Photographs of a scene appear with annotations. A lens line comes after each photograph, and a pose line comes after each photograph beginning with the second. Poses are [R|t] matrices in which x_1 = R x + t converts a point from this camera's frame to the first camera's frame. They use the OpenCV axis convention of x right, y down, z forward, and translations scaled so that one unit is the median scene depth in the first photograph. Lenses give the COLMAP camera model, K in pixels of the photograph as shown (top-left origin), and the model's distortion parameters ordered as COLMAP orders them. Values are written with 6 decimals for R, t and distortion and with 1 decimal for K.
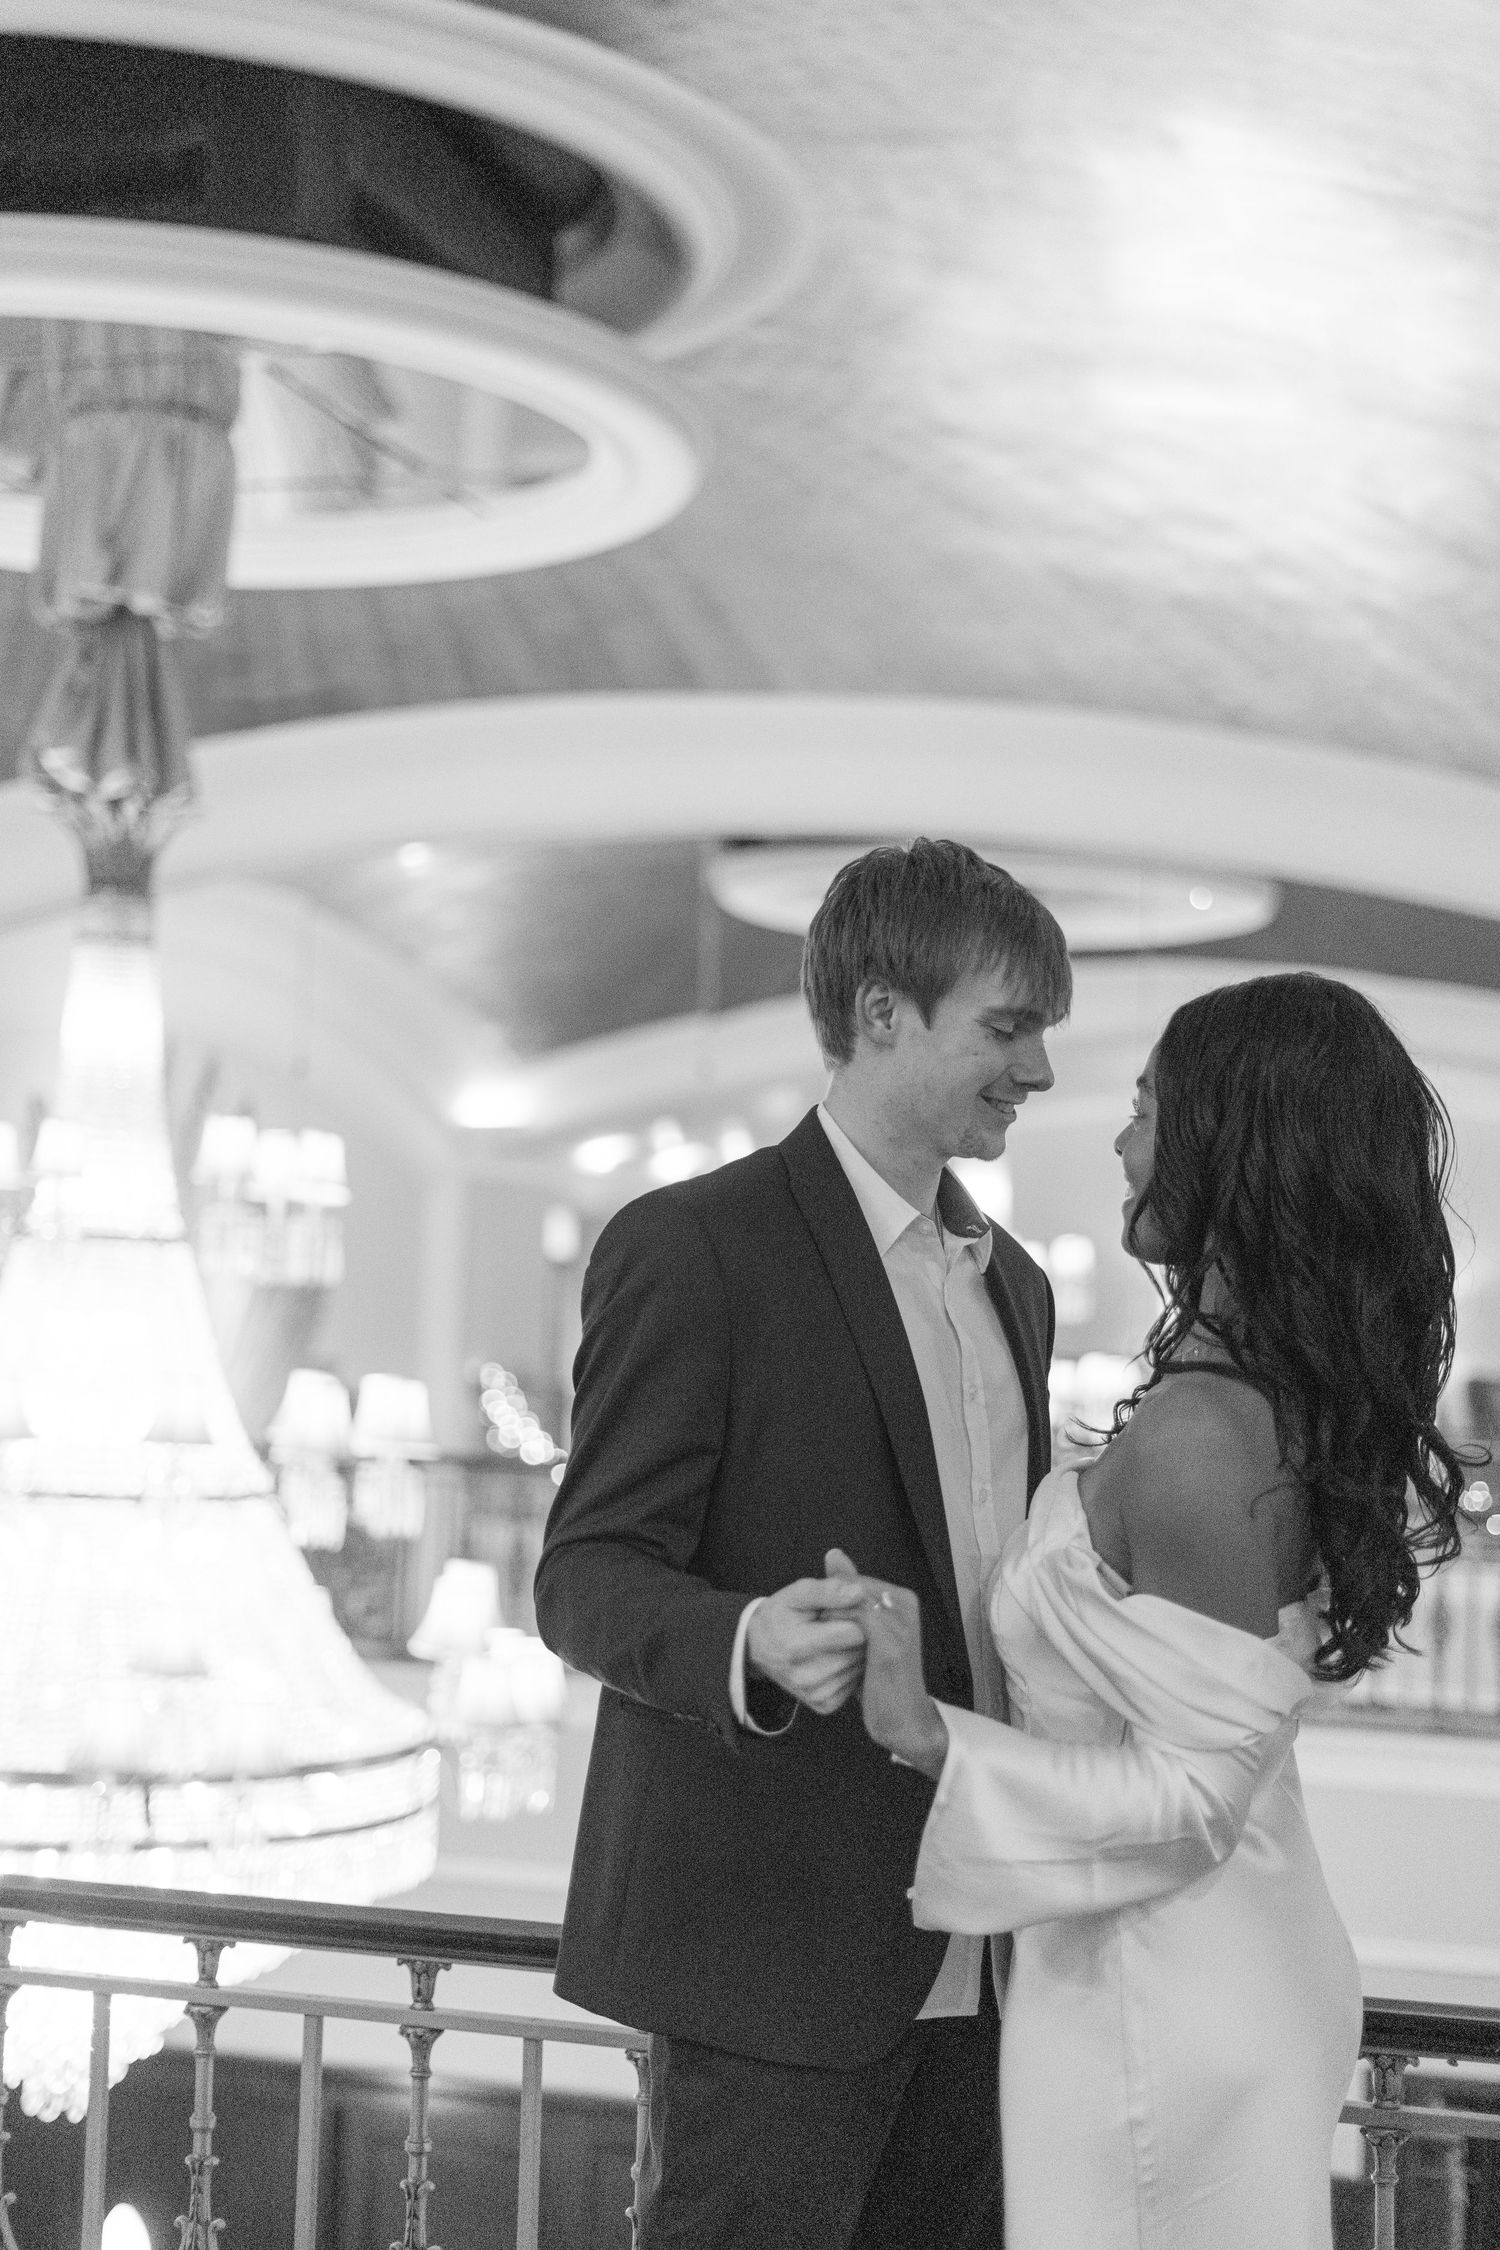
lens RADIAL K [[3376.3, 0, 750.0], [0, 3376.3, 1125.0], [0, 0, 1]] dist [0.287387, -1.793285]
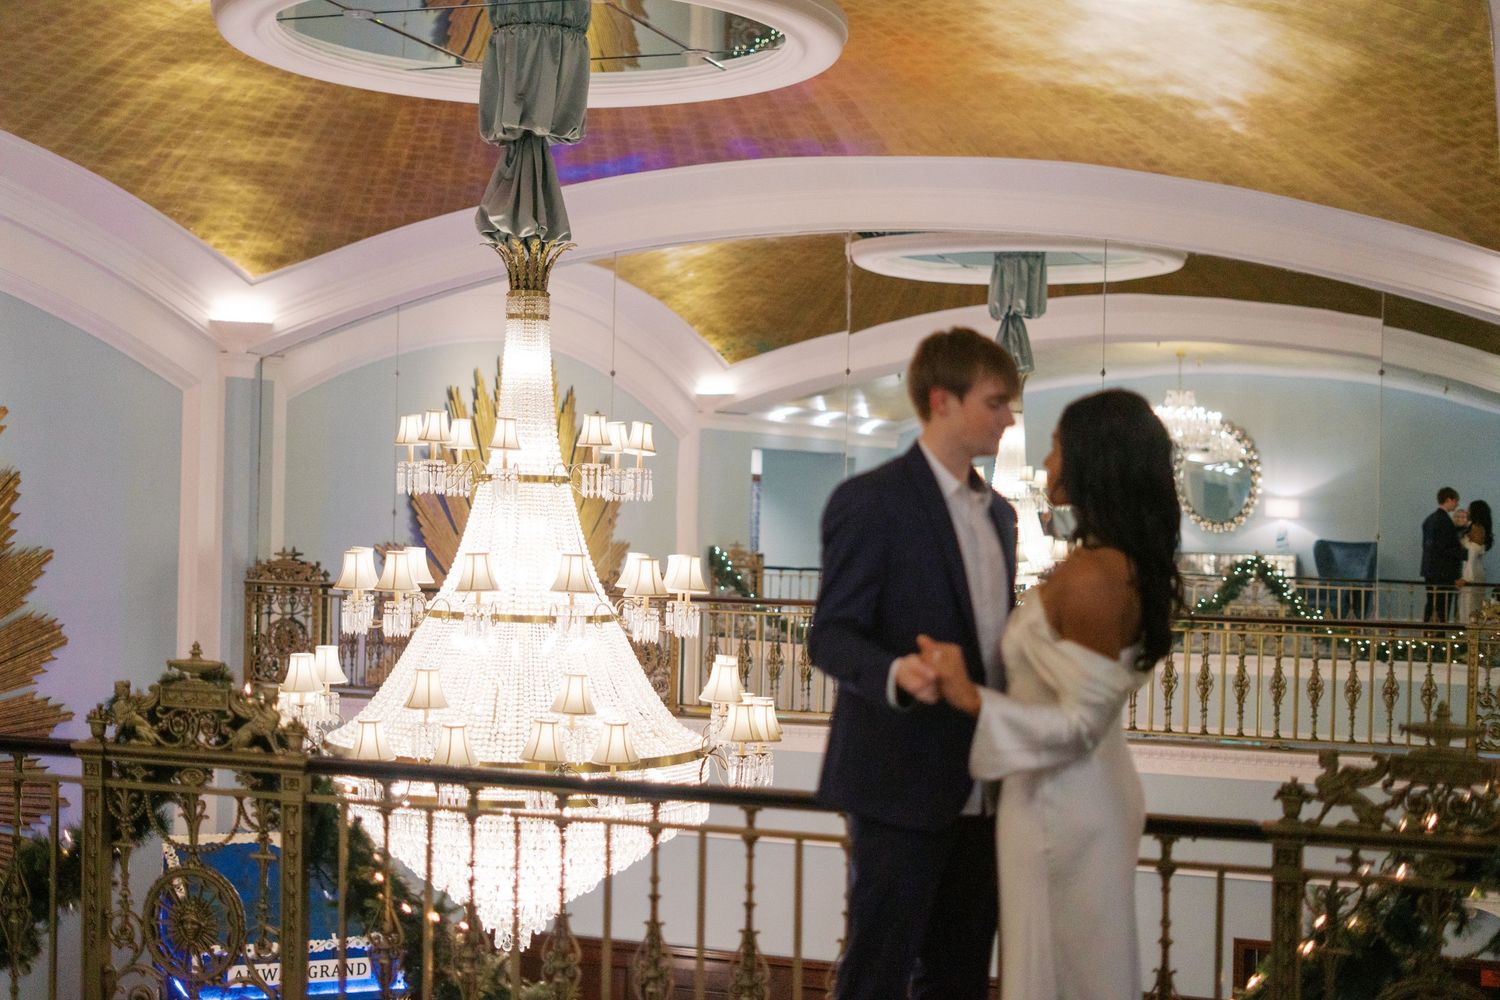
lens RADIAL K [[2250.9, 0, 750.0], [0, 2250.9, 500.0], [0, 0, 1]] dist [0.287387, -1.793285]
pose [[0.998436, -0.017722, -0.053017, -0.004777], [0.020514, 0.998405, 0.052595, -0.017516], [0.052000, -0.053600, 0.997208, -0.211801]]
